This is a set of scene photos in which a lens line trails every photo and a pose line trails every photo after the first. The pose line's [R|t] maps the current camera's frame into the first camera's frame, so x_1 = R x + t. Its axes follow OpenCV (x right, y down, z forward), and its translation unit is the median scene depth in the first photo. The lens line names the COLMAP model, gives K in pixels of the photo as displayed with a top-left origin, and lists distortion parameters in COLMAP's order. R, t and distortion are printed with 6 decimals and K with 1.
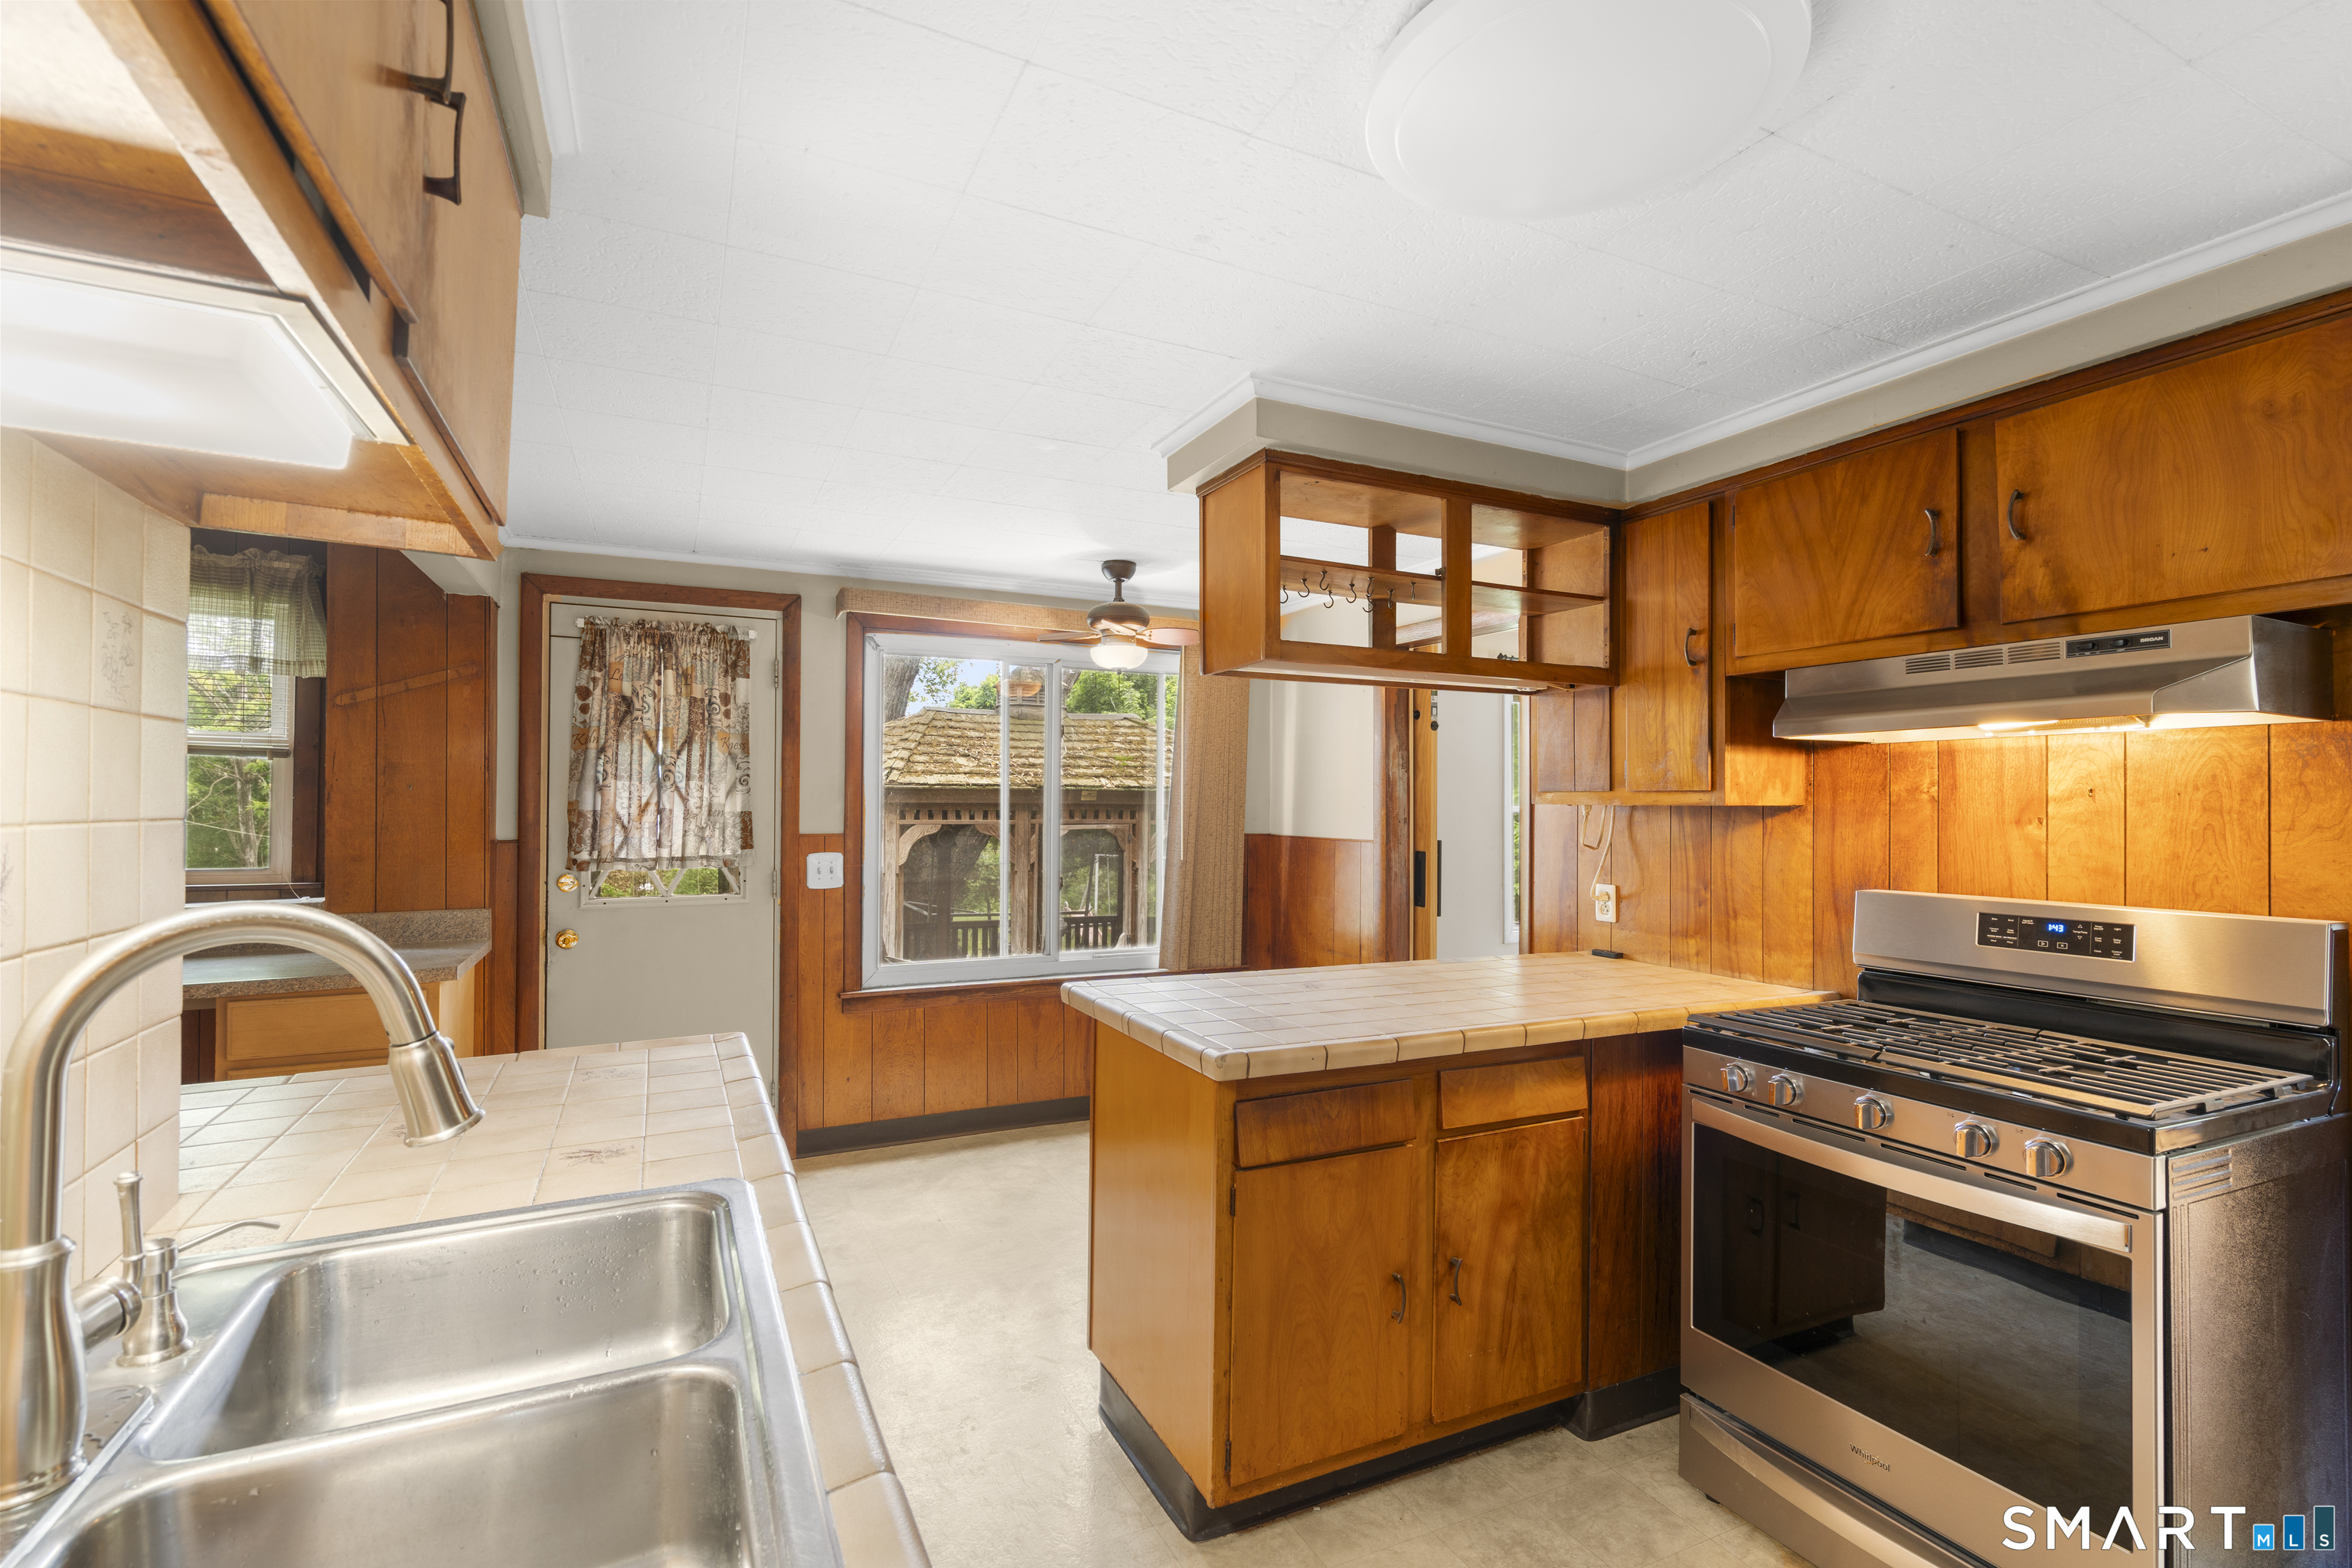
lens RADIAL K [[1054.3, 0, 1175.0], [0, 1054.3, 790.2], [0, 0, 1]] dist [-0.009116, 0.005563]
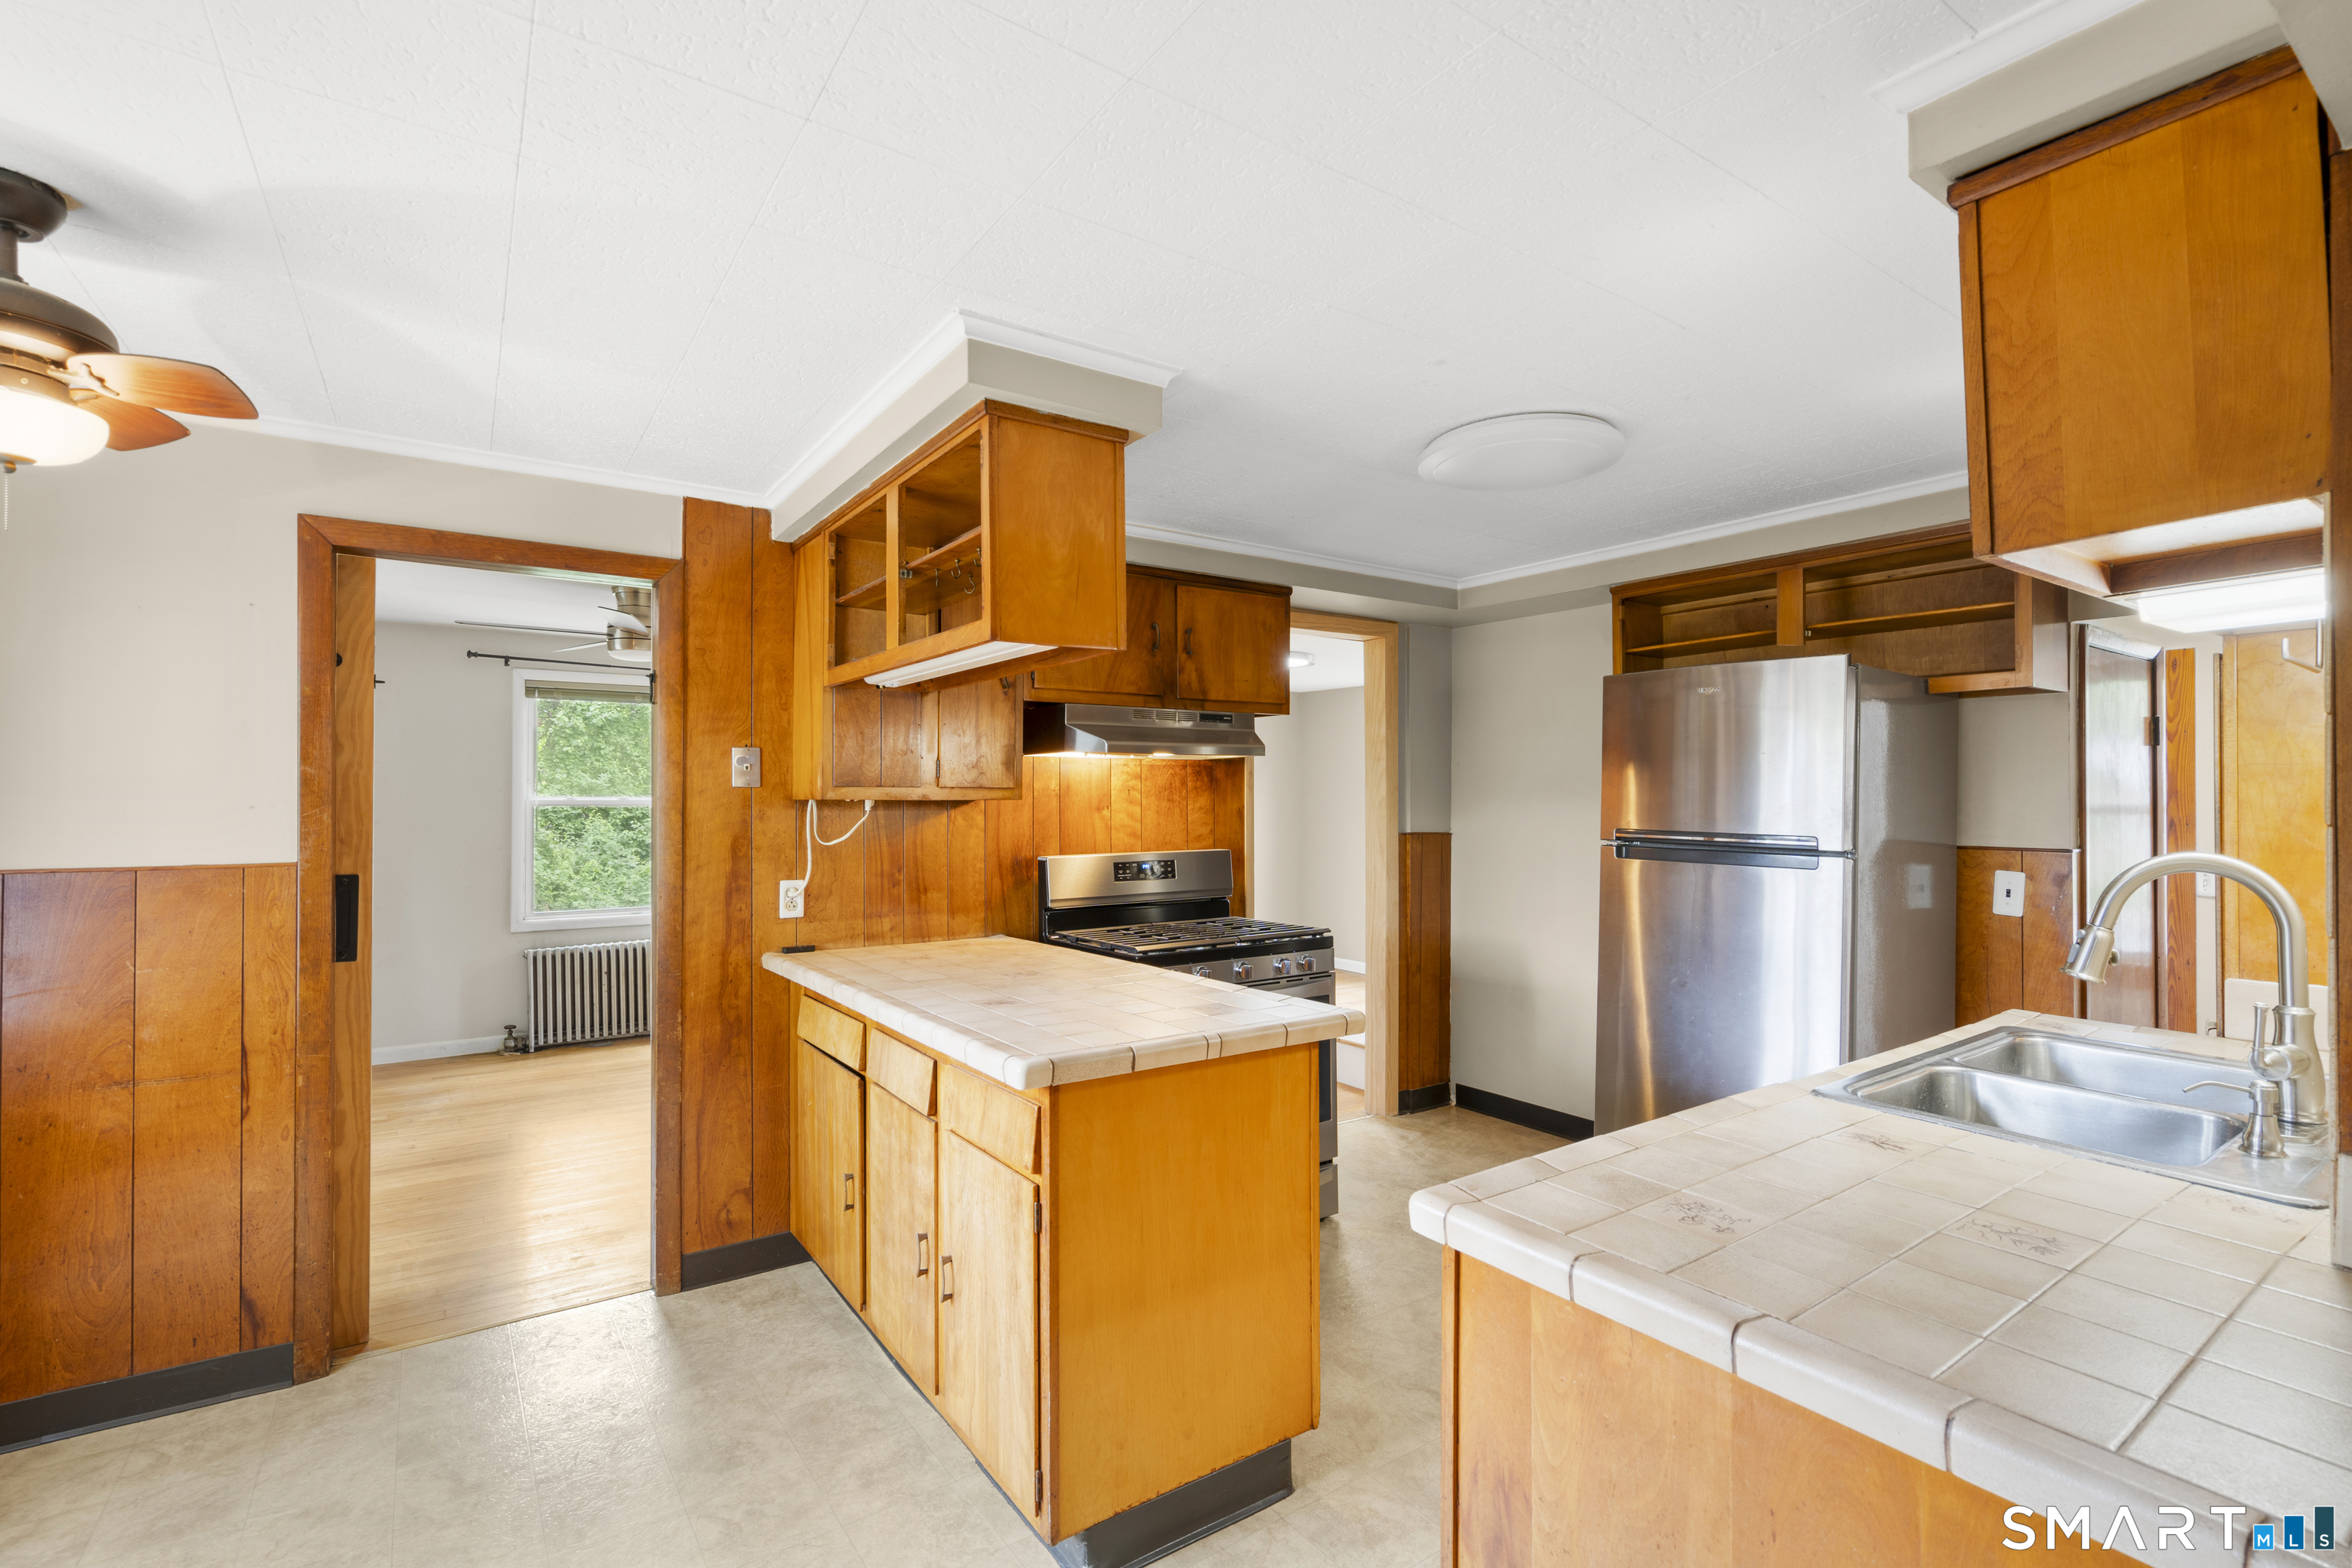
lens RADIAL K [[1058.7, 0, 1172.1], [0, 1058.7, 787.8], [0, 0, 1]] dist [-0.006586, 0.000271]
pose [[-0.136182, 0.005375, 0.990669, -0.632987], [-0.009764, 0.999929, -0.006768, 0.005169], [-0.990636, -0.010594, -0.136120, 0.780583]]
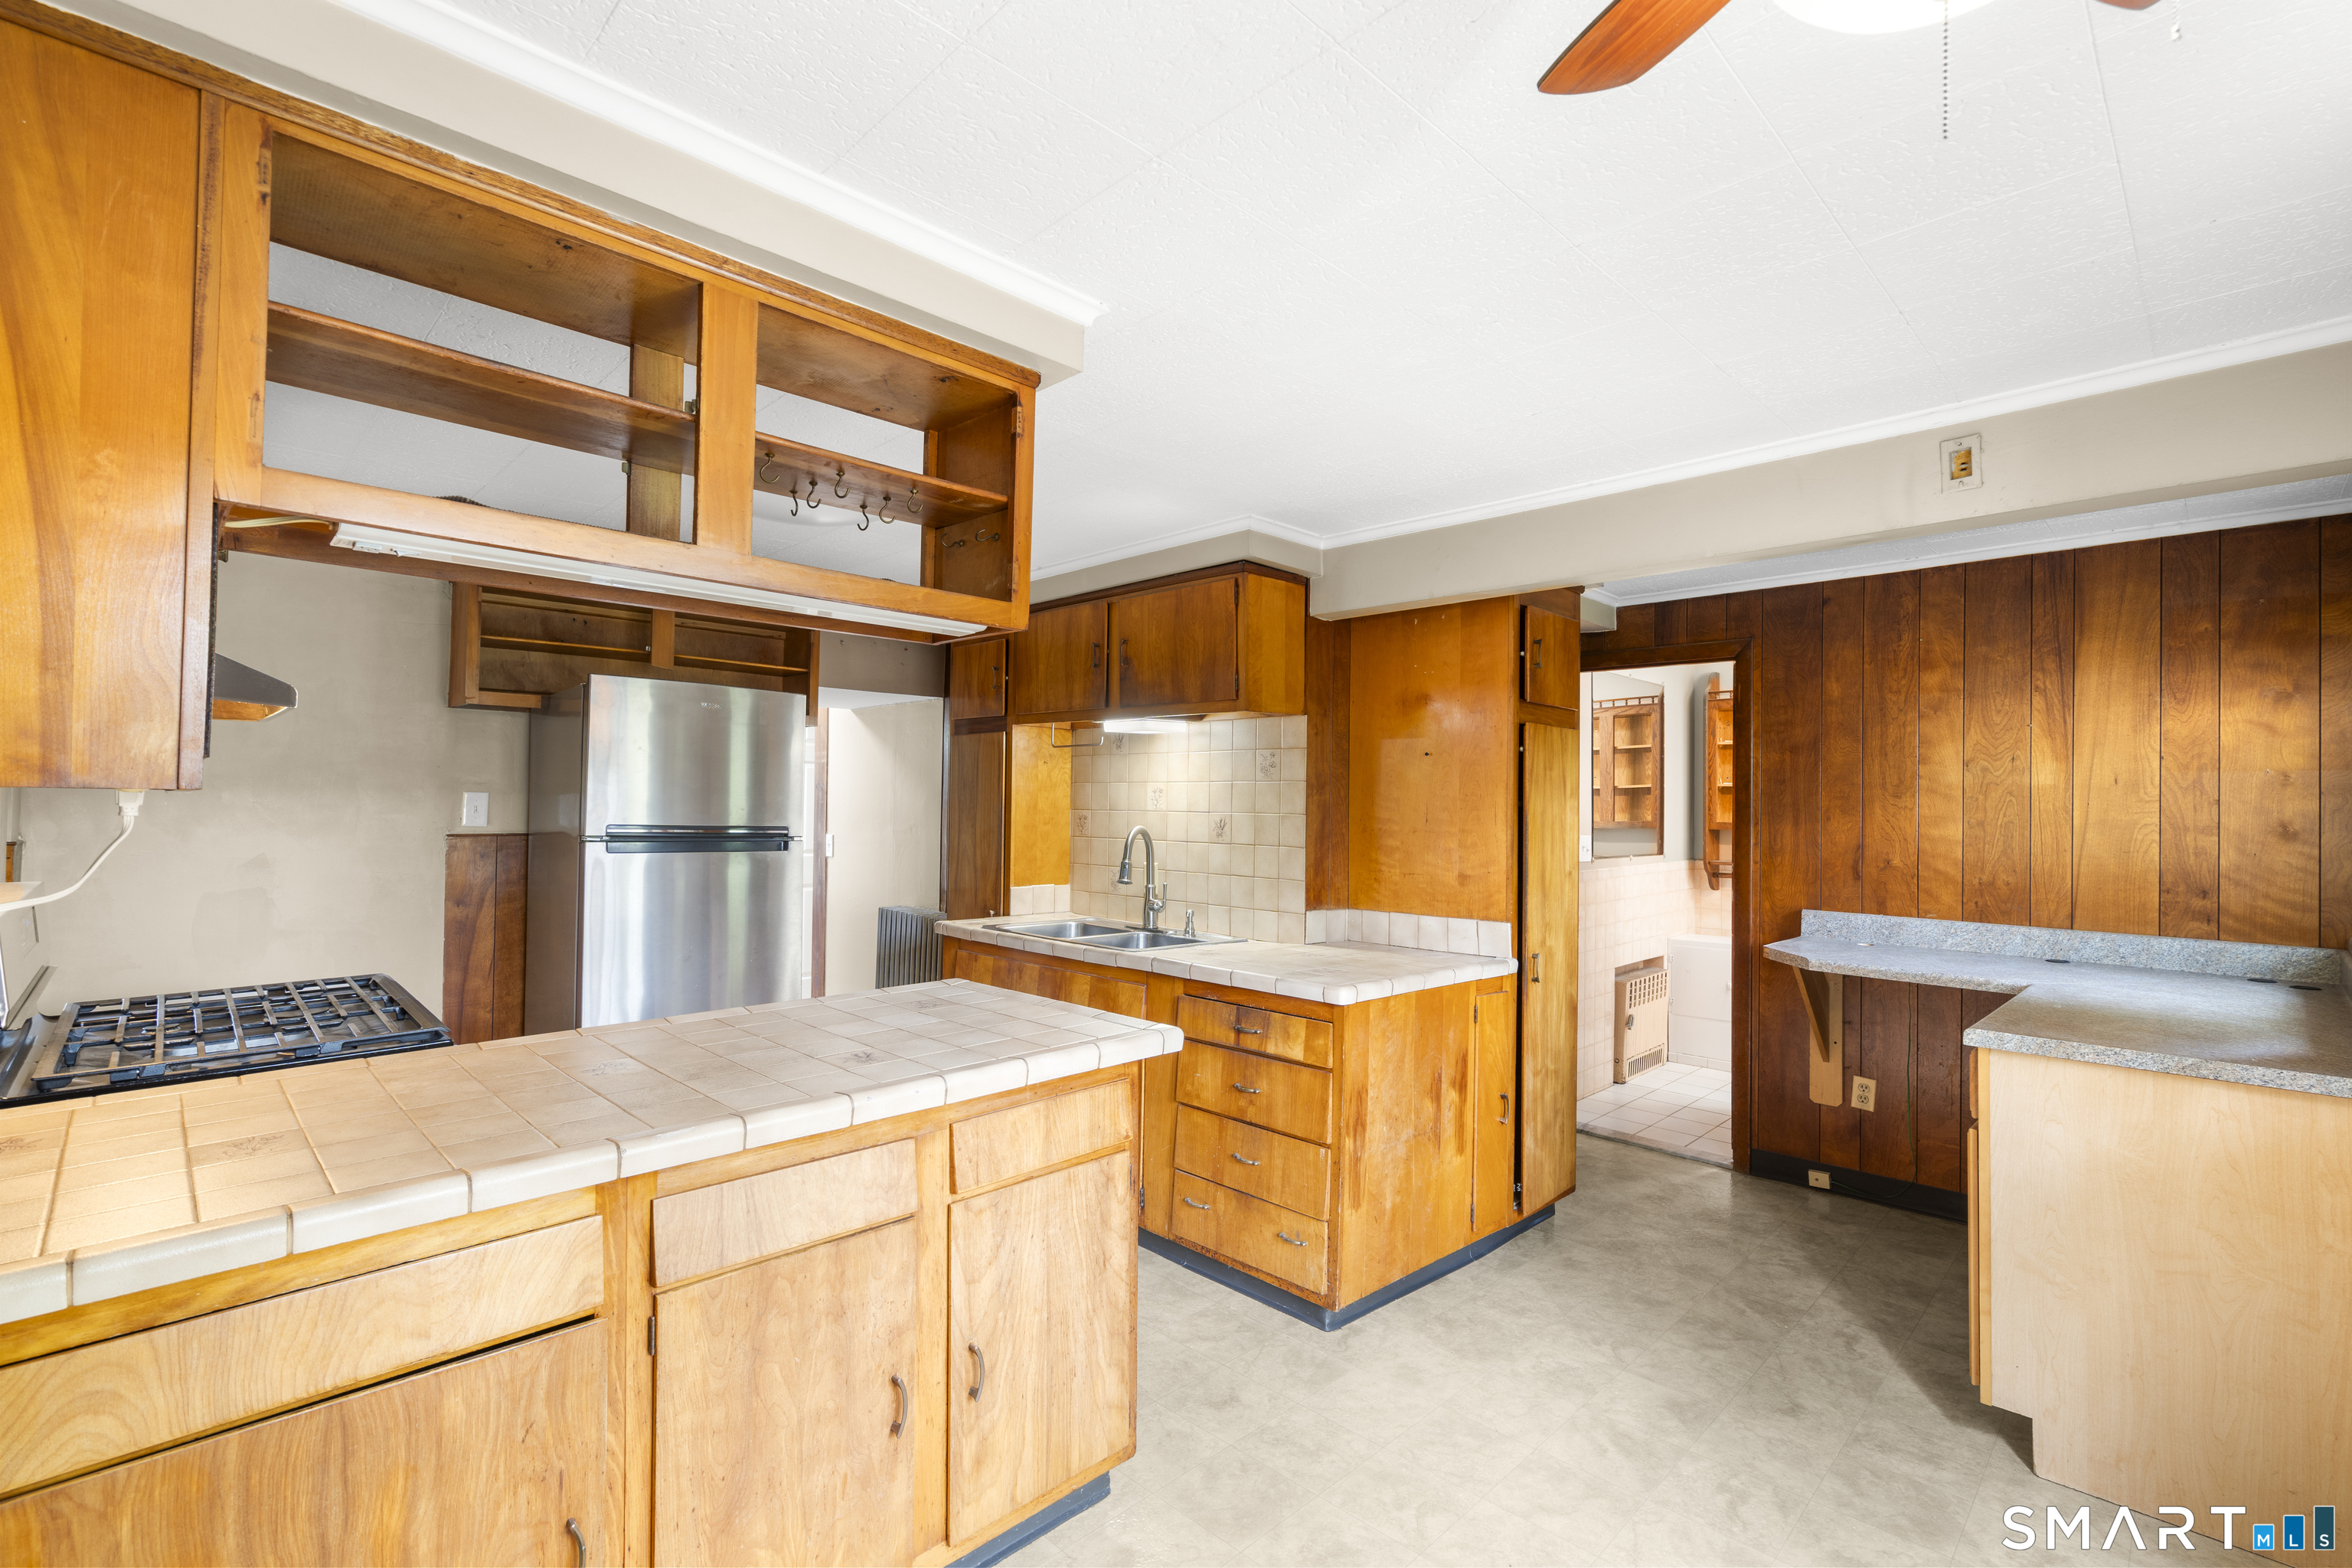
lens RADIAL K [[1054.3, 0, 1175.0], [0, 1054.3, 790.2], [0, 0, 1]] dist [-0.009116, 0.005563]
pose [[-0.951966, -0.024657, -0.305209, 0.115769], [-0.017969, 0.999533, -0.024703, 0.014841], [0.305676, -0.018032, -0.951965, 1.392007]]
